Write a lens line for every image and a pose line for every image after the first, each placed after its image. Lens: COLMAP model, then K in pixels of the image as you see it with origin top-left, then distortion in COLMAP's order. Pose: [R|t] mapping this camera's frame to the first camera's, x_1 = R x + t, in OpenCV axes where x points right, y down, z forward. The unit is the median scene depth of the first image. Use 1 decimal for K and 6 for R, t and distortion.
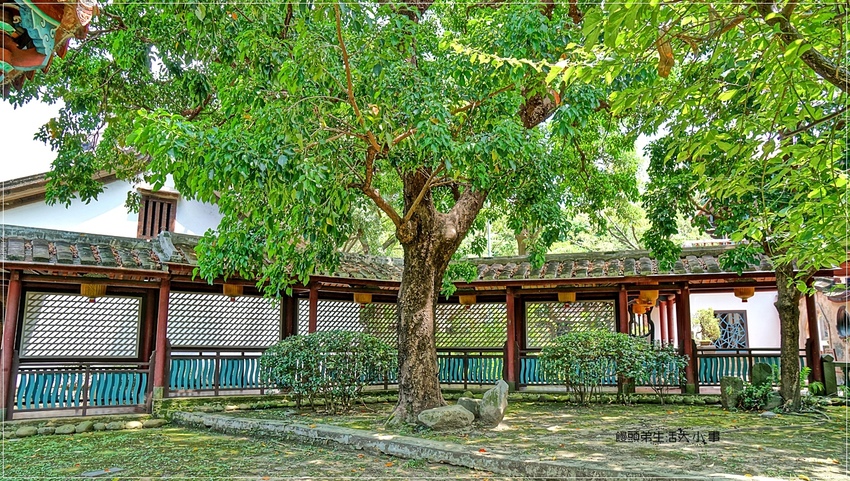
lens RADIAL K [[594.7, 0, 423.6], [0, 594.7, 246.6], [0, 0, 1]] dist [-0.132604, 0.114649]
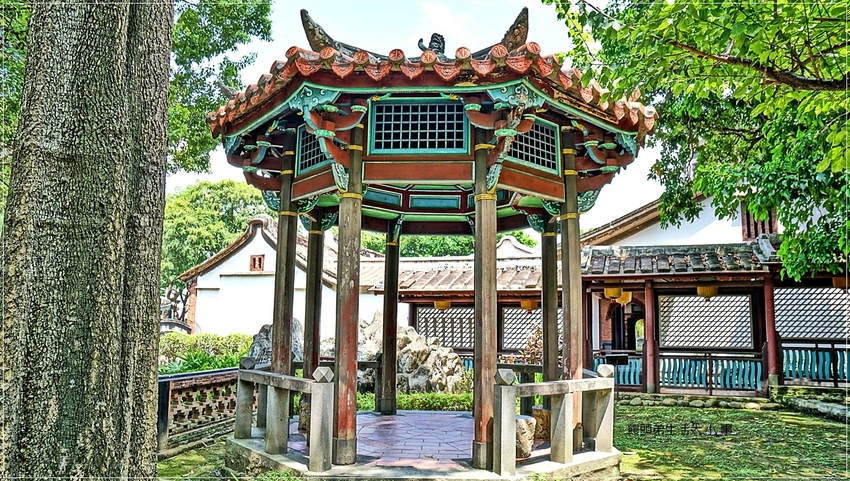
lens RADIAL K [[594.7, 0, 423.6], [0, 594.7, 246.6], [0, 0, 1]] dist [-0.132604, 0.114649]
pose [[0.535653, -0.113295, -0.836804, 0.133369], [0.118402, 0.991246, -0.058413, -0.016613], [0.836096, -0.067790, 0.544378, -0.146094]]
